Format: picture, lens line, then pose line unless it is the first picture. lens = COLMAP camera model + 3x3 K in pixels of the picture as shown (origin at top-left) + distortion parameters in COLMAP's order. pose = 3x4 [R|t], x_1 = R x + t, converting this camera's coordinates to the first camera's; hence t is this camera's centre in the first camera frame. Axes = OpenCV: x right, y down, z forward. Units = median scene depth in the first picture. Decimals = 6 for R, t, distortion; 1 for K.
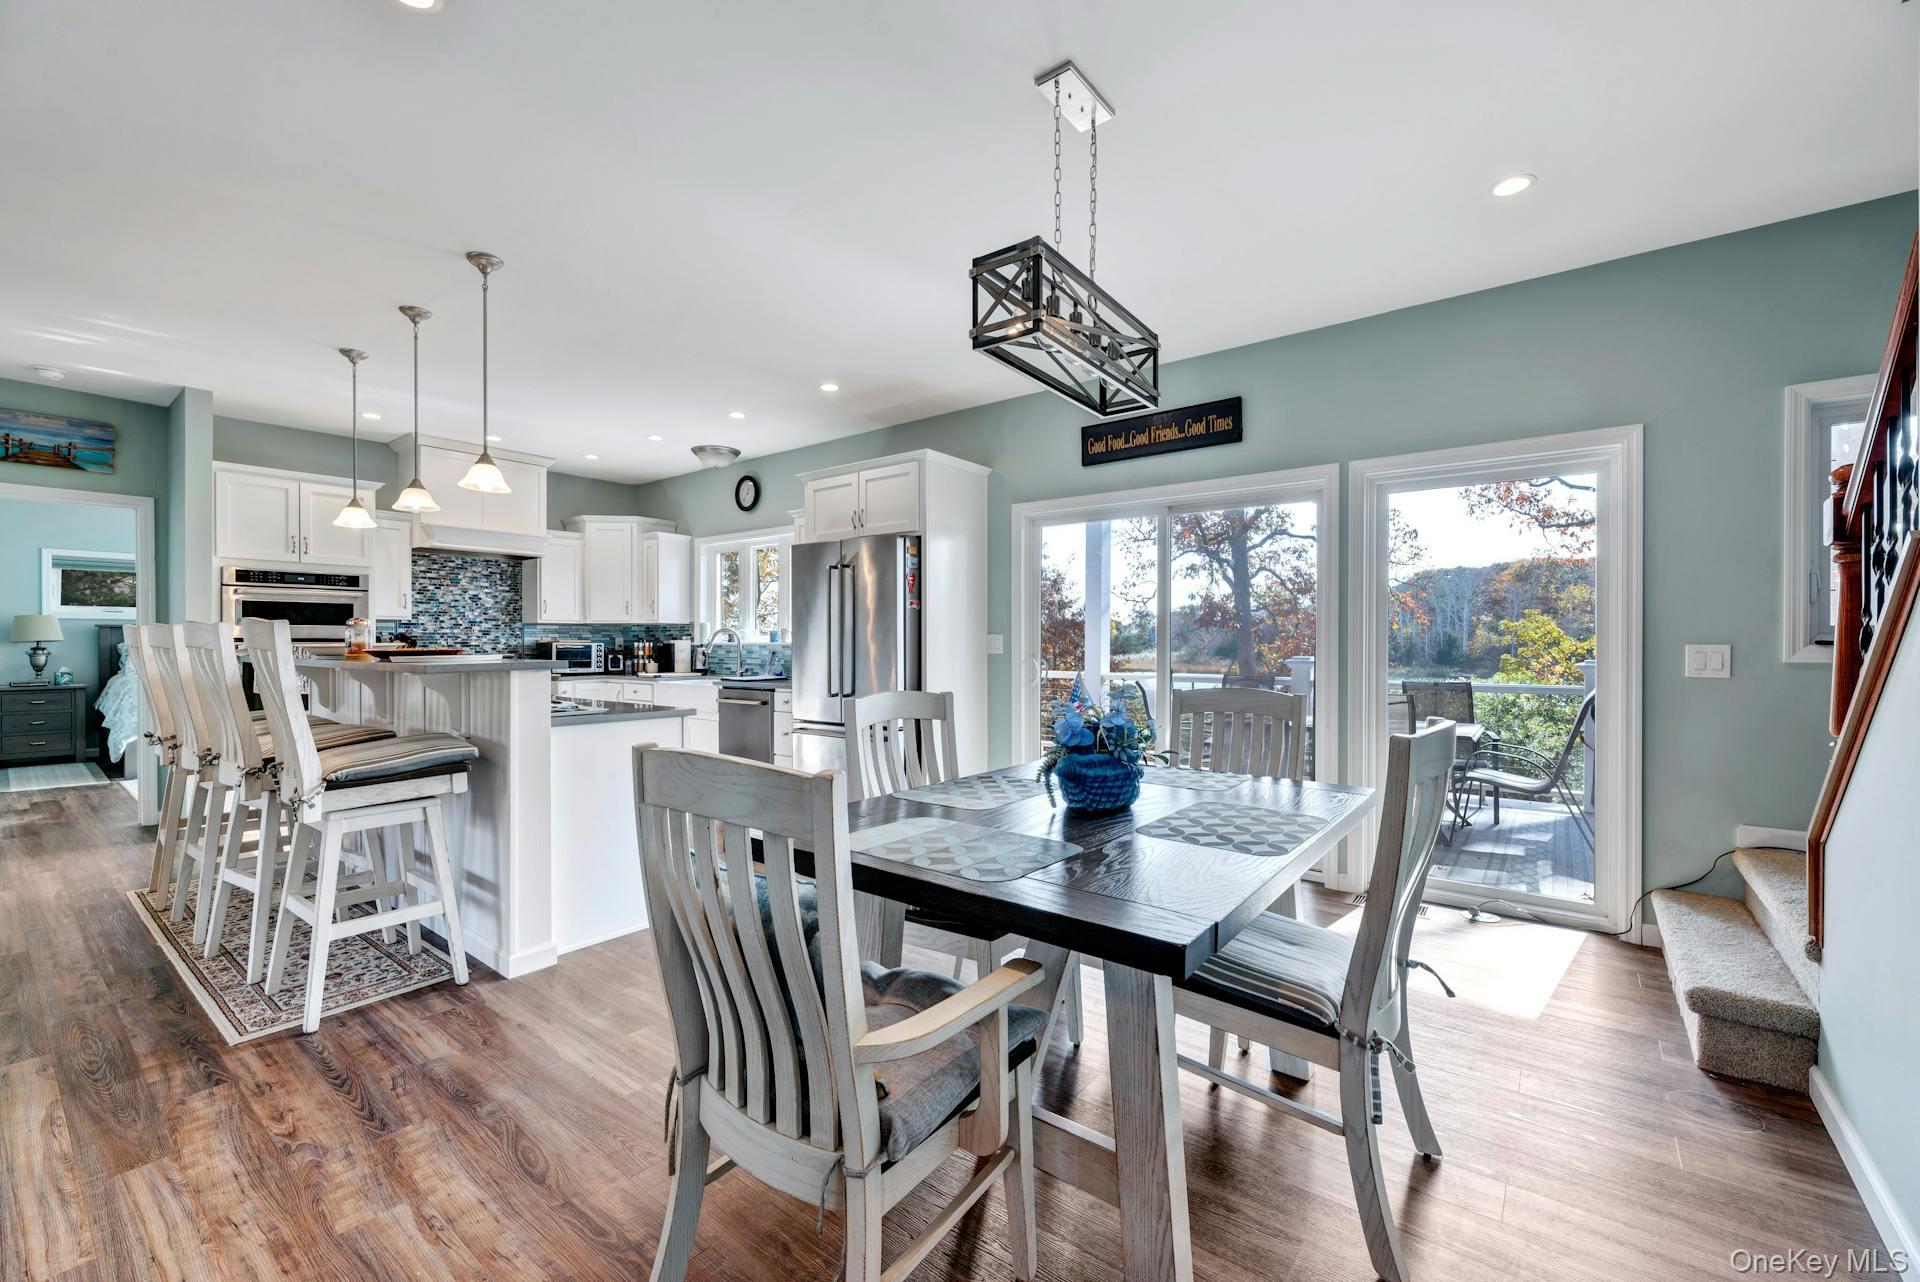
lens RADIAL K [[773.8, 0, 945.9], [0, 773.8, 646.9], [0, 0, 1]] dist [-0.001347, 0.000320]
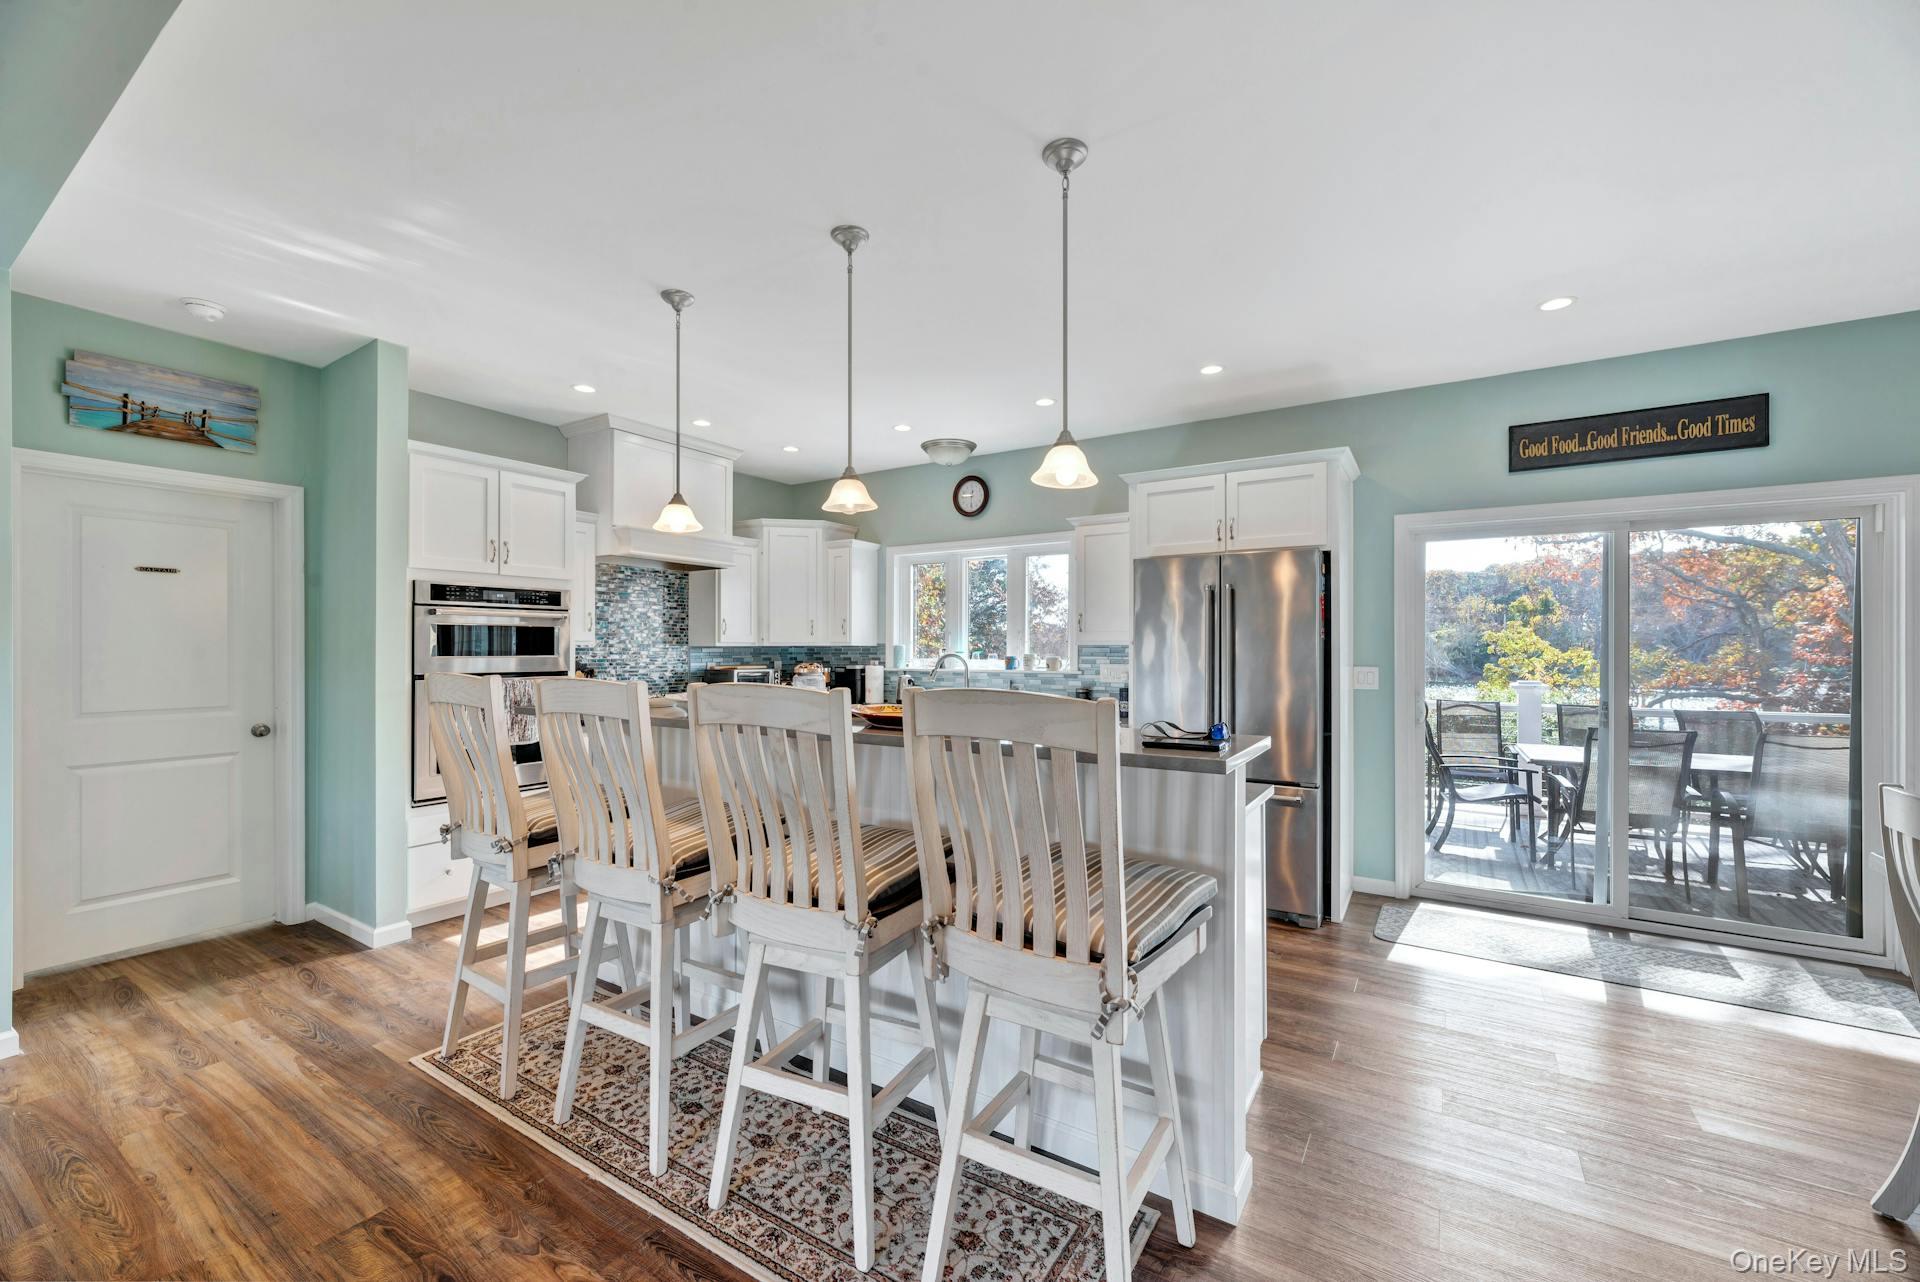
lens RADIAL K [[773.8, 0, 963.5], [0, 773.8, 647.1], [0, 0, 1]] dist [-0.001347, 0.000320]
pose [[0.995583, 0.000546, 0.093883, -0.466953], [0.000227, 0.999966, -0.008224, -0.031796], [-0.093885, 0.008209, 0.995549, 0.197042]]
